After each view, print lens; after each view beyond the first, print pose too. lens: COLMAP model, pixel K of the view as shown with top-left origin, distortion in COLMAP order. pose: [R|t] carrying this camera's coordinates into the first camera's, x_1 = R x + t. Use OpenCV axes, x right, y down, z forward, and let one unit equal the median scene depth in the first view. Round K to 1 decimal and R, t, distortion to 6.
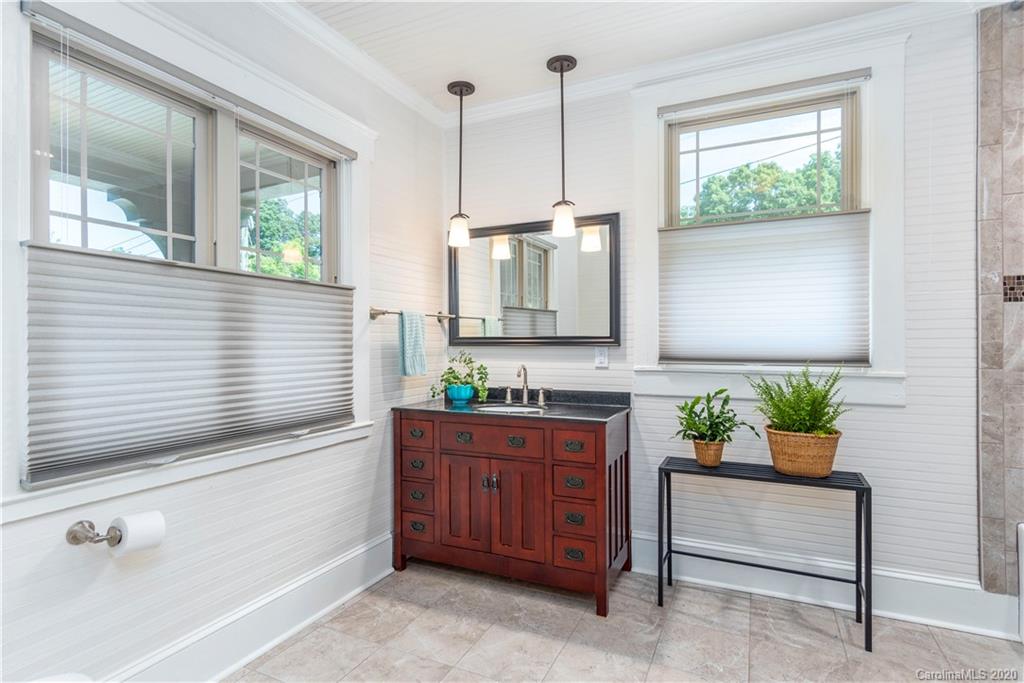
lens RADIAL K [[509.6, 0, 514.0], [0, 509.6, 338.4], [0, 0, 1]] dist [0.004195, 0.000913]
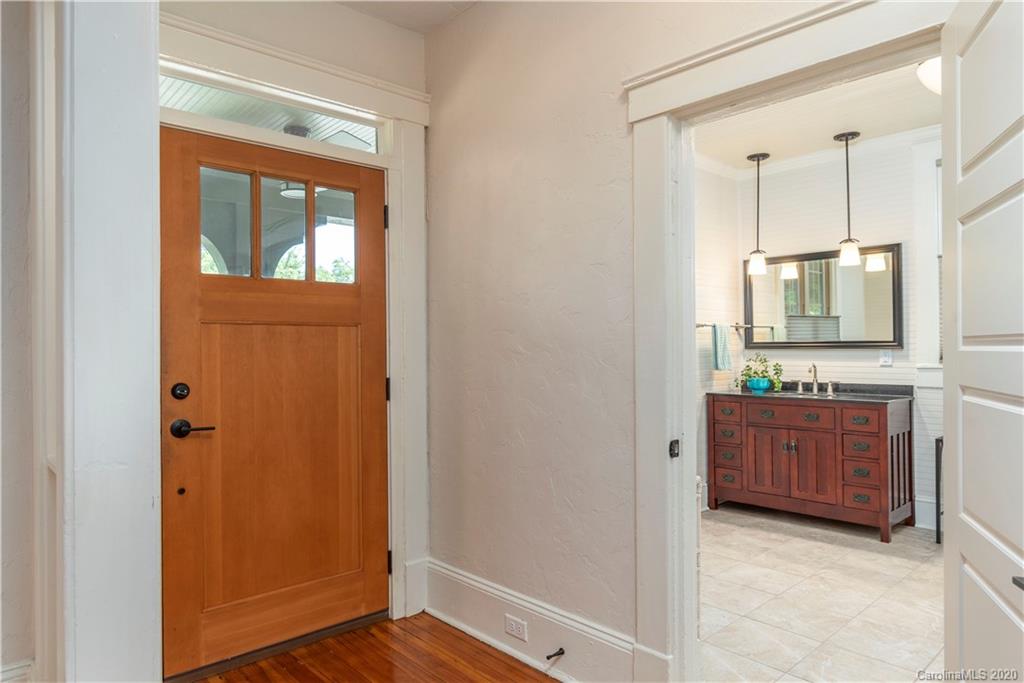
lens RADIAL K [[638.2, 0, 445.9], [0, 638.2, 341.1], [0, 0, 1]] dist [0.001065, -0.001868]
pose [[0.896778, -0.007367, -0.442419, -0.108535], [0.004804, 0.999965, -0.006915, 0.002503], [0.442454, 0.004076, 0.896782, -0.926418]]
